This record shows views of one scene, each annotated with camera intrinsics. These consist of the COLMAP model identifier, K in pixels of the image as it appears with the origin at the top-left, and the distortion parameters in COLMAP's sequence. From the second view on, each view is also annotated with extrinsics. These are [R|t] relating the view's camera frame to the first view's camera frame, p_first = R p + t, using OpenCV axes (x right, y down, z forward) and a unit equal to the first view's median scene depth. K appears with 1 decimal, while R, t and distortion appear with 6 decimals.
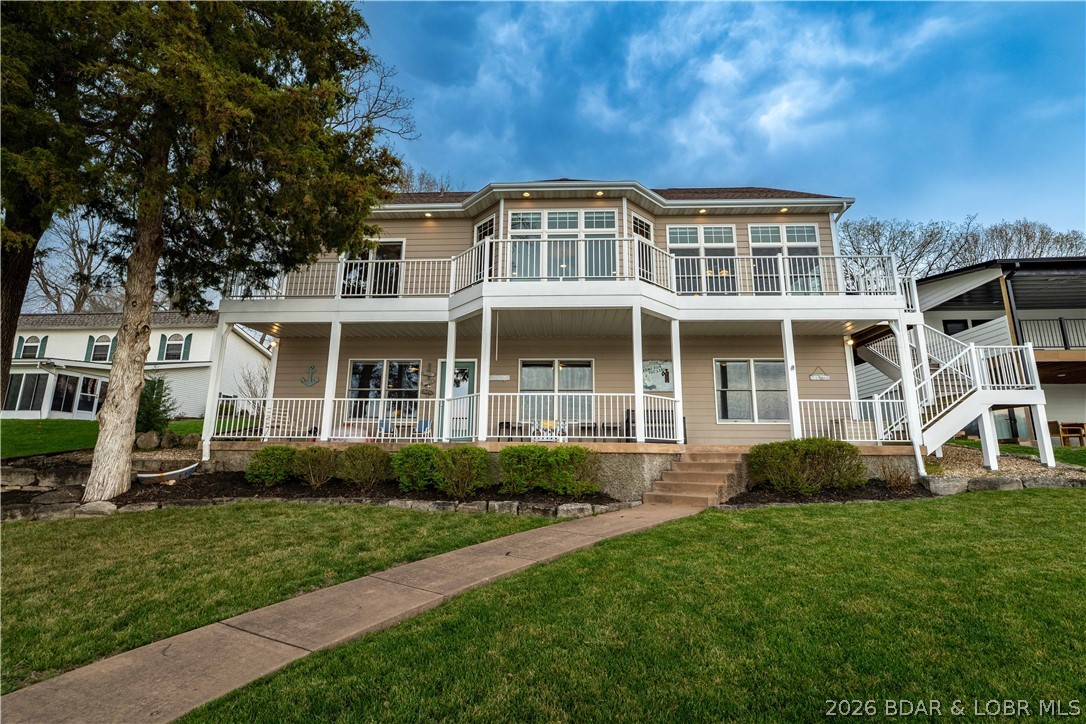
lens RADIAL K [[483.9, 0, 543.0], [0, 483.9, 362.0], [0, 0, 1]] dist [-0.000852, 0.000419]
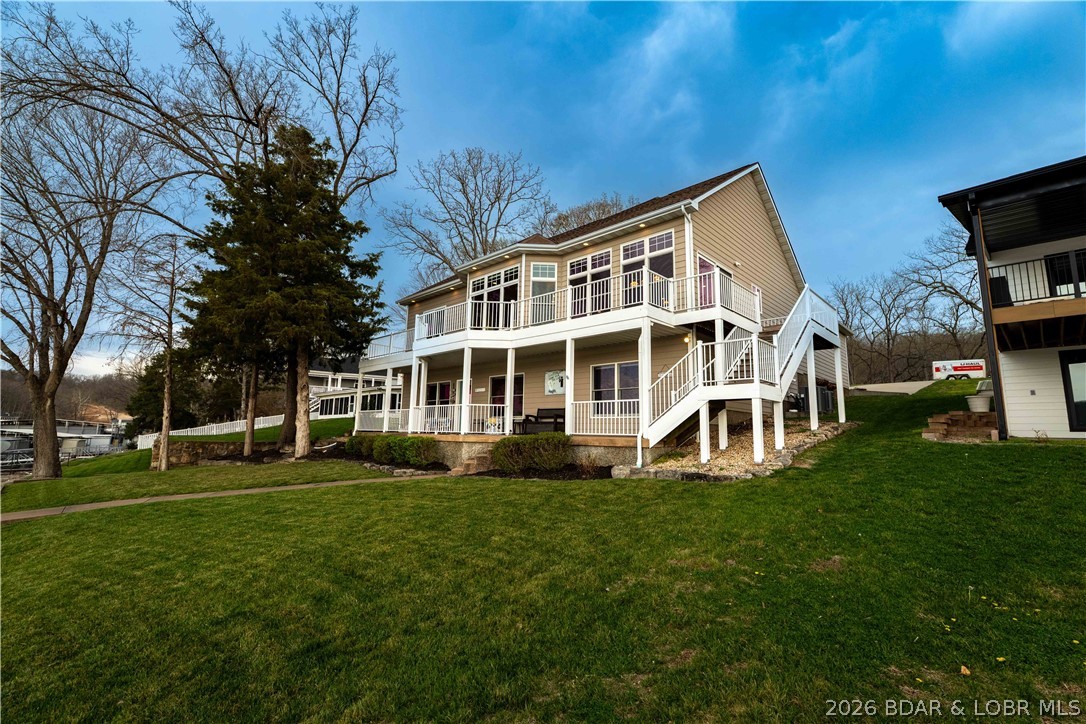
lens RADIAL K [[474.9, 0, 547.1], [0, 474.9, 360.4], [0, 0, 1]] dist [-0.003007, -0.000348]
pose [[0.755984, -0.095817, -0.647539, 1.099876], [0.118532, 0.992914, -0.008539, -0.024096], [0.643768, -0.070299, 0.761984, 0.002904]]
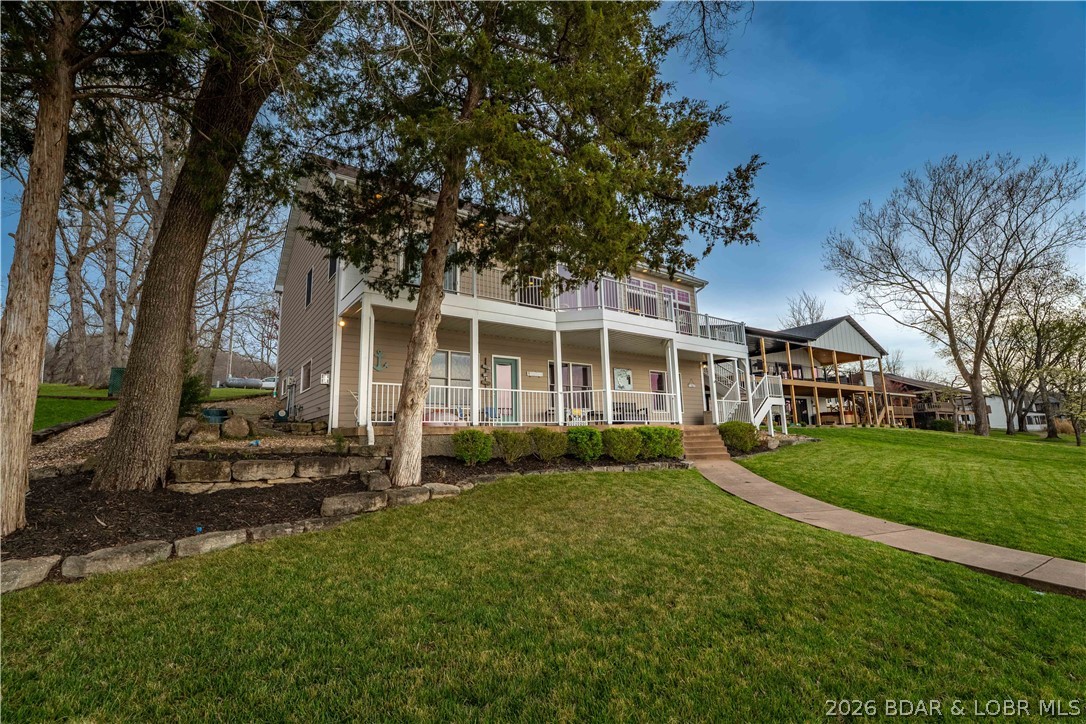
lens RADIAL K [[483.9, 0, 543.0], [0, 483.9, 362.0], [0, 0, 1]] dist [-0.000852, 0.000419]
pose [[0.778046, 0.074332, 0.623794, -0.896841], [-0.094544, 0.995520, -0.000705, 0.000916], [-0.621052, -0.058427, 0.781589, 0.021932]]
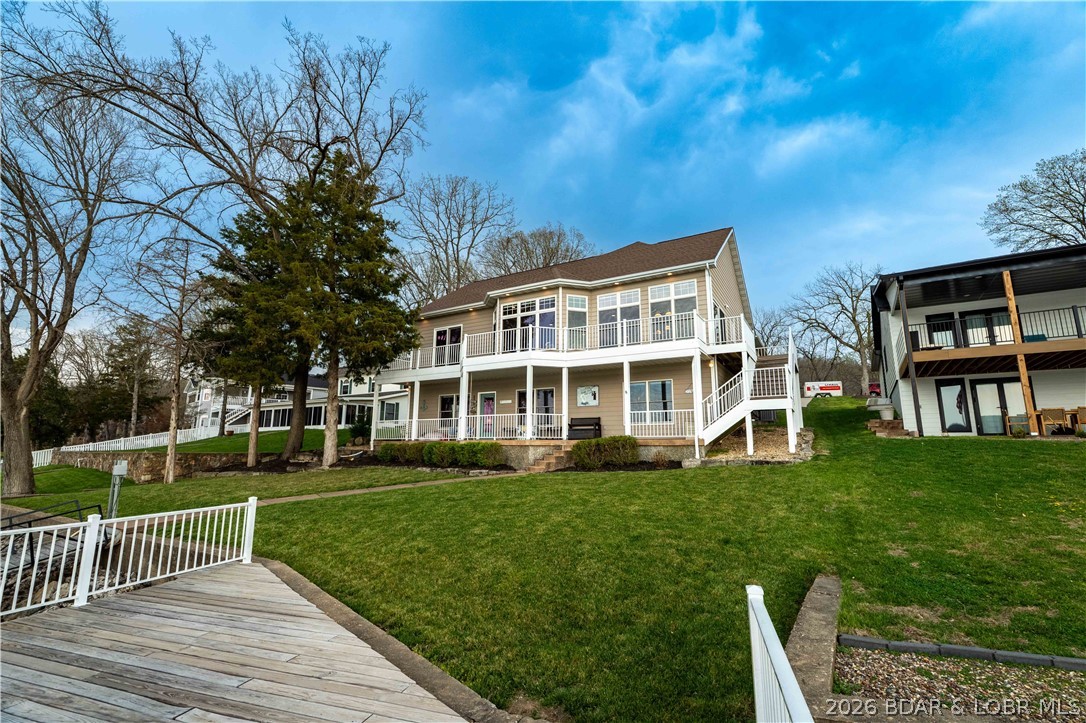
lens RADIAL K [[475.9, 0, 543.0], [0, 475.9, 361.5], [0, 0, 1]] dist [0.000272, 0.000316]
pose [[0.885801, -0.088801, -0.455489, 0.852032], [0.095012, 0.995433, -0.009295, -0.086866], [0.454234, -0.035043, 0.890193, -0.465724]]
